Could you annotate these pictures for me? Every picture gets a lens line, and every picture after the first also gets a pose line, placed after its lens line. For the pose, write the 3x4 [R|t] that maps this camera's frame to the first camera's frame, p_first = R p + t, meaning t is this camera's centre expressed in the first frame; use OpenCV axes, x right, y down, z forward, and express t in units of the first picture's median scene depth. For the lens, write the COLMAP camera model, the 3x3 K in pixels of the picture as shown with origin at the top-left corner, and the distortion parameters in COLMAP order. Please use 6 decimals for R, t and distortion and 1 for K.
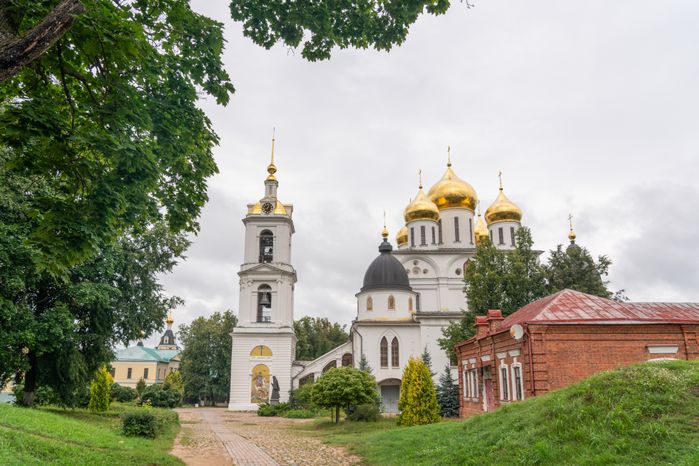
lens RADIAL K [[484.4, 0, 351.1], [0, 484.4, 279.4], [0, 0, 1]] dist [-0.040209, -0.000070]
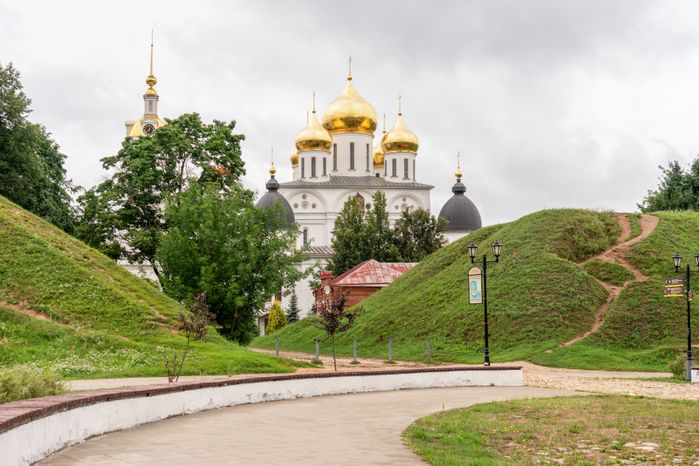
lens RADIAL K [[835.7, 0, 291.5], [0, 835.7, 263.5], [0, 0, 1]] dist [0.046523, 0.000000]
pose [[0.998554, 0.005596, 0.053459, 0.015314], [-0.013663, 0.988322, 0.151766, -0.147573], [-0.051985, -0.152277, 0.986970, -0.657514]]
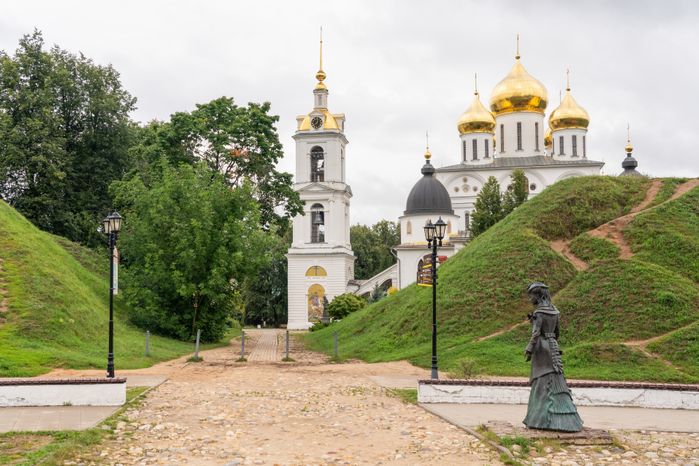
lens RADIAL K [[794.9, 0, 350.9], [0, 794.9, 227.1], [0, 0, 1]] dist [0.061593, 0.000000]
pose [[0.980979, -0.023280, -0.192714, 0.199703], [0.046722, 0.991913, 0.118004, -0.130476], [0.188408, -0.124764, 0.974134, -0.569359]]
